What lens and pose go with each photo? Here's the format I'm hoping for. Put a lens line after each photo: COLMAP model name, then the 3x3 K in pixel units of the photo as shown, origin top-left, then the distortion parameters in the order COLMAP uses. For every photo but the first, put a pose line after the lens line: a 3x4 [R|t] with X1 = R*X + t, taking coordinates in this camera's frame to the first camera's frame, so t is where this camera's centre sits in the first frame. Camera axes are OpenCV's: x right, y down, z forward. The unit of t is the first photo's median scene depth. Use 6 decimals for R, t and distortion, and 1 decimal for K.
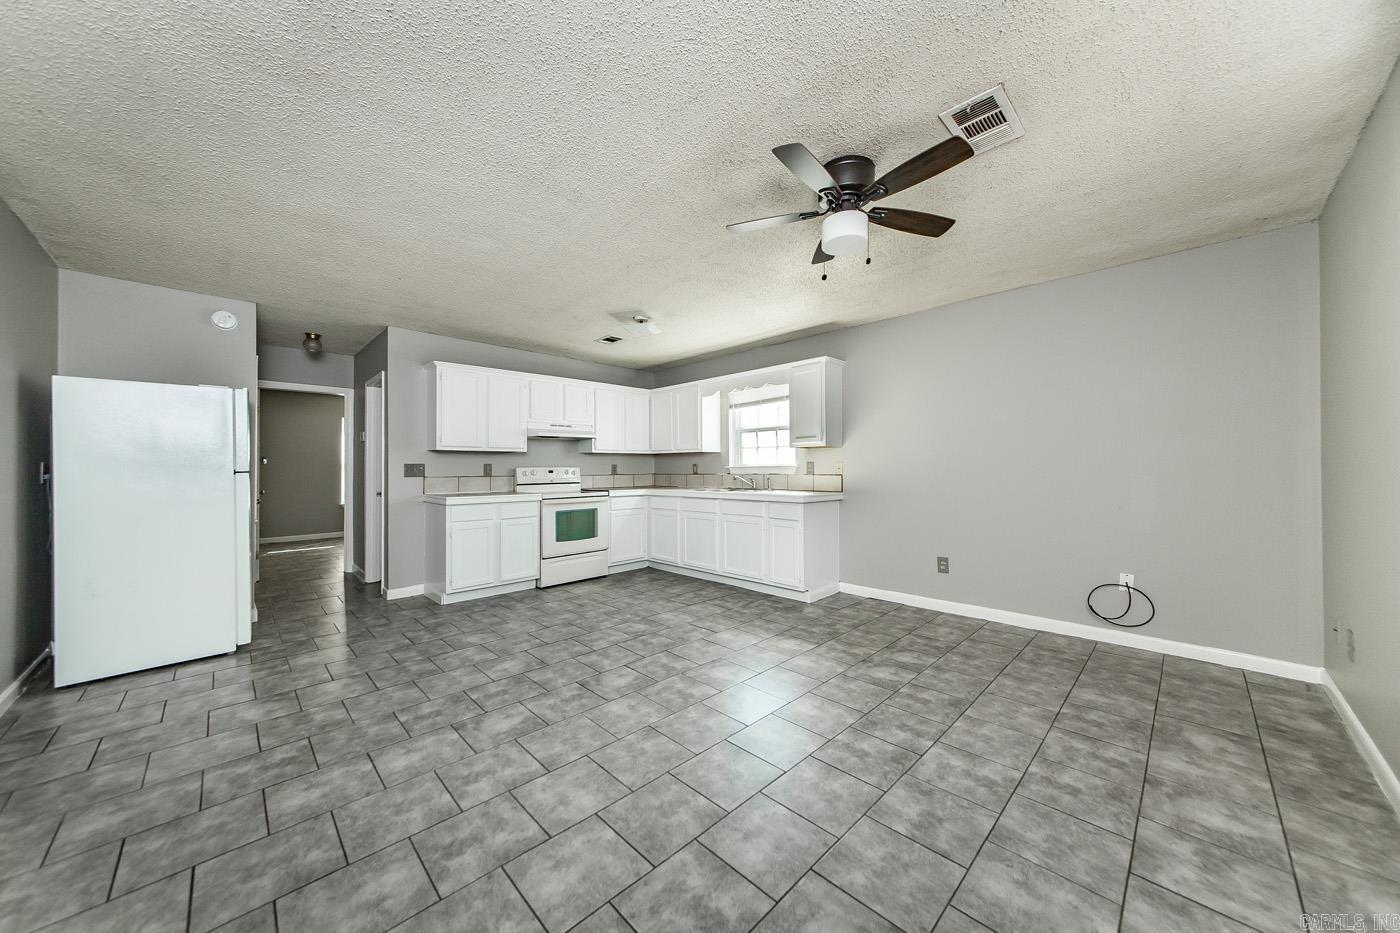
lens RADIAL K [[486.3, 0, 700.0], [0, 486.3, 466.5], [0, 0, 1]] dist [0.007245, -0.000002]
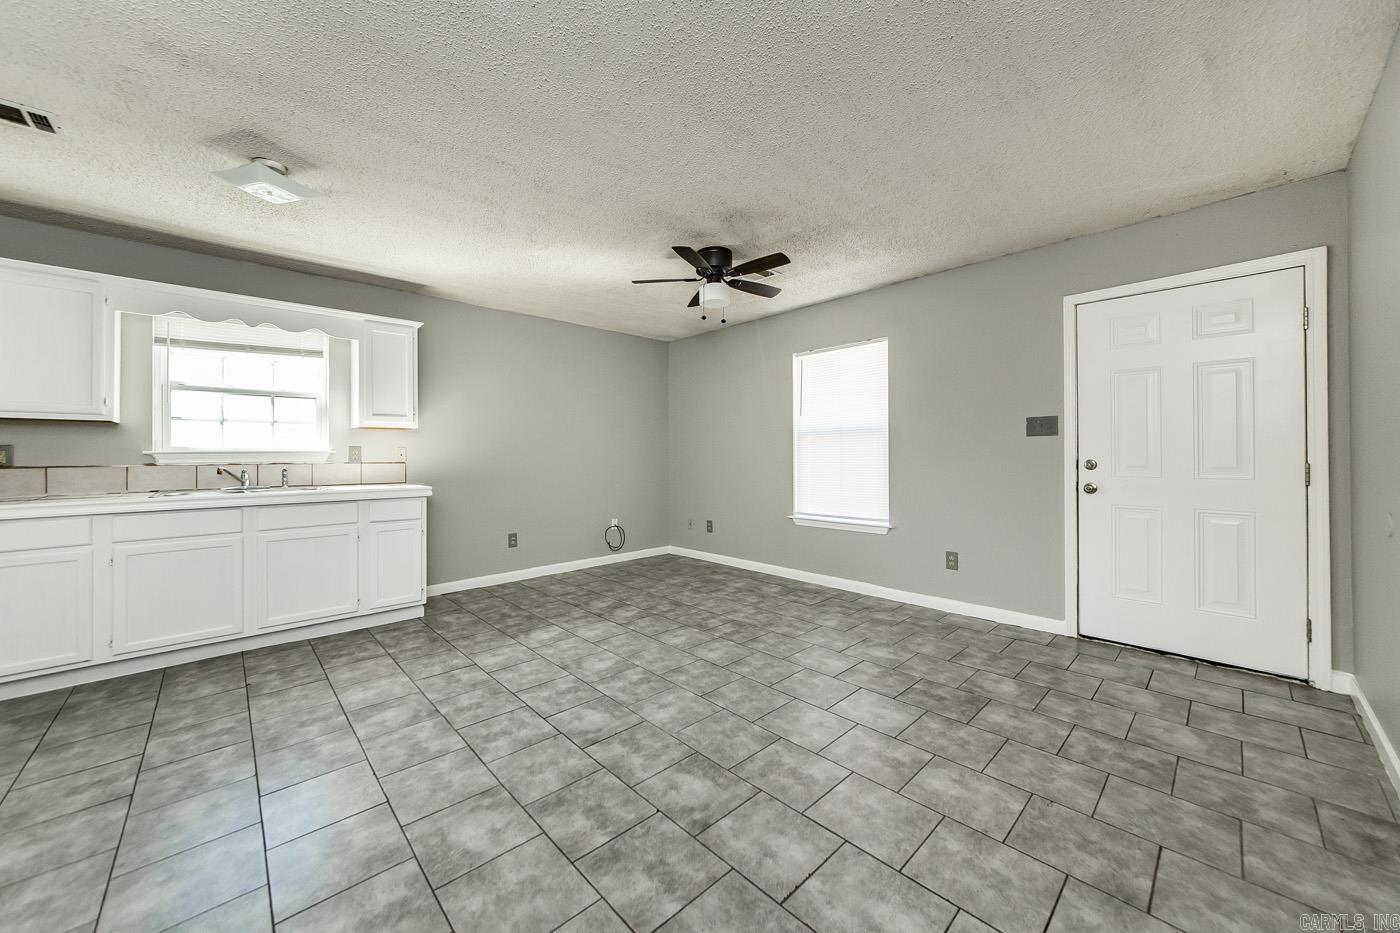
lens RADIAL K [[510.8, 0, 683.4], [0, 510.8, 456.6], [0, 0, 1]] dist [0.000731, -0.000153]
pose [[0.039709, 0.001807, 0.999210, -0.843057], [-0.000586, 0.999998, -0.001786, 0.011106], [-0.999211, -0.000515, 0.039710, 0.692144]]
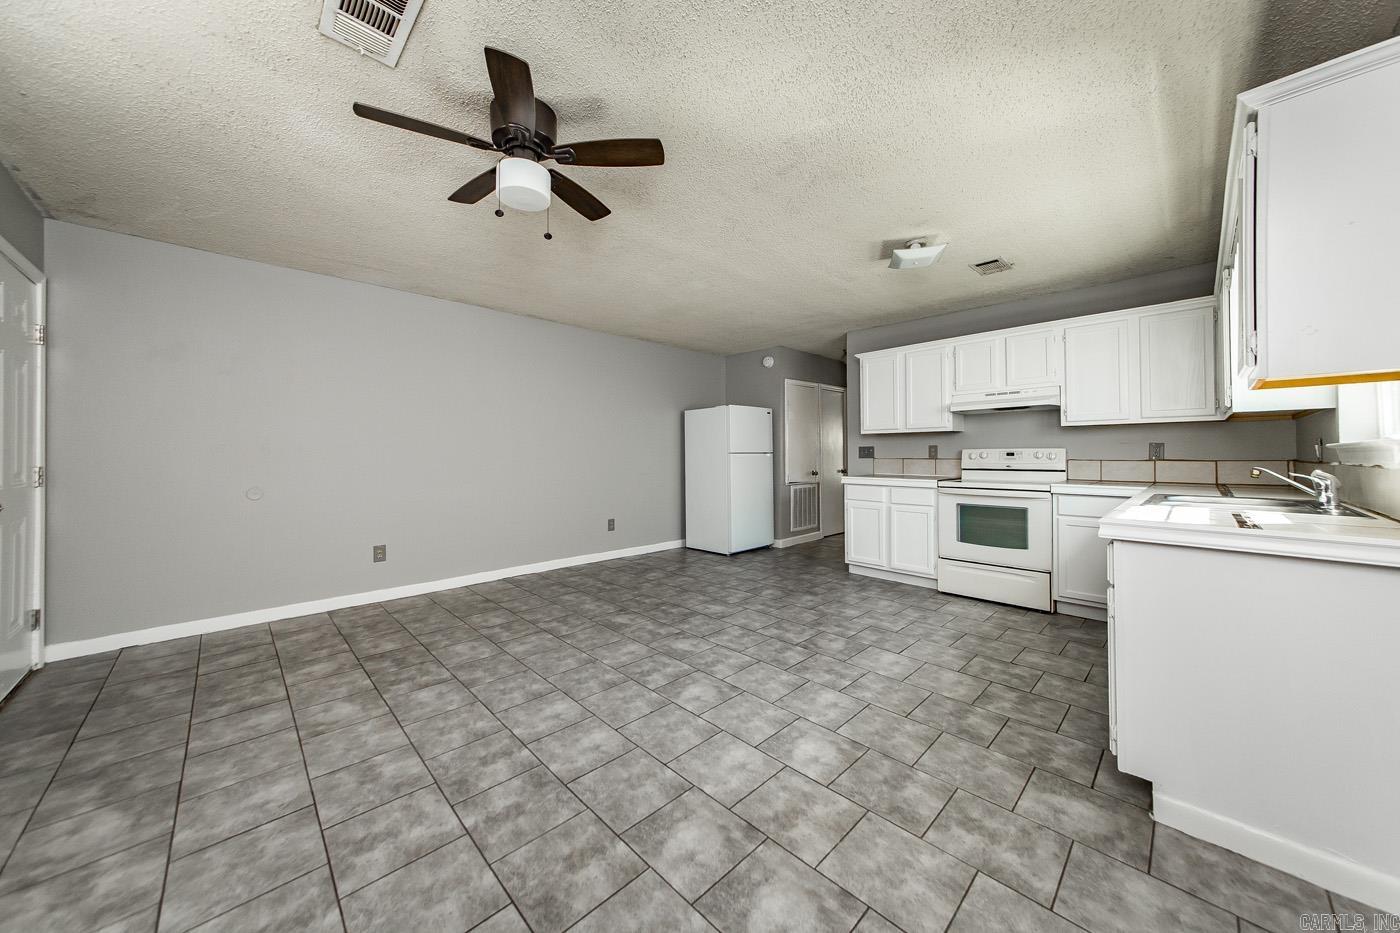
lens RADIAL K [[488.6, 0, 701.6], [0, 488.6, 448.3], [0, 0, 1]] dist [0.013731, 0.000187]
pose [[-0.000995, -0.005531, -0.999984, 0.796410], [0.009152, 0.999943, -0.005540, 0.001906], [0.999958, -0.009158, -0.000944, 0.884287]]
